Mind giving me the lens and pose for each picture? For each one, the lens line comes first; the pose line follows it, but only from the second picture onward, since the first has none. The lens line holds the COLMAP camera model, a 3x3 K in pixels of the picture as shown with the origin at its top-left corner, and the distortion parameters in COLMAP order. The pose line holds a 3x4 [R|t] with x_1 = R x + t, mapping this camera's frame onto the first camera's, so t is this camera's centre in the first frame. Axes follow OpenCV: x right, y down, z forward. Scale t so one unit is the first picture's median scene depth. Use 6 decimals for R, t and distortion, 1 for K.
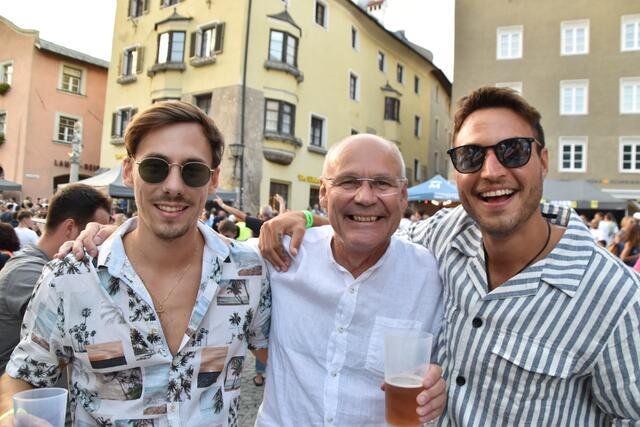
lens RADIAL K [[526.9, 0, 319.7], [0, 526.9, 226.9], [0, 0, 1]] dist [-0.208777, 0.158772]
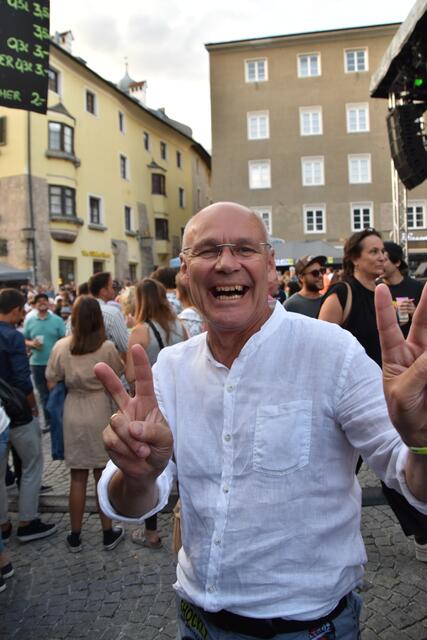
lens RADIAL K [[526.9, 0, 213.5], [0, 526.9, 320.0], [0, 0, 1]] dist [-0.208777, 0.158772]
pose [[0.968263, -0.091420, 0.232613, -0.042501], [0.078202, 0.994787, 0.065447, -0.002450], [-0.237383, -0.045179, 0.970365, -0.154734]]
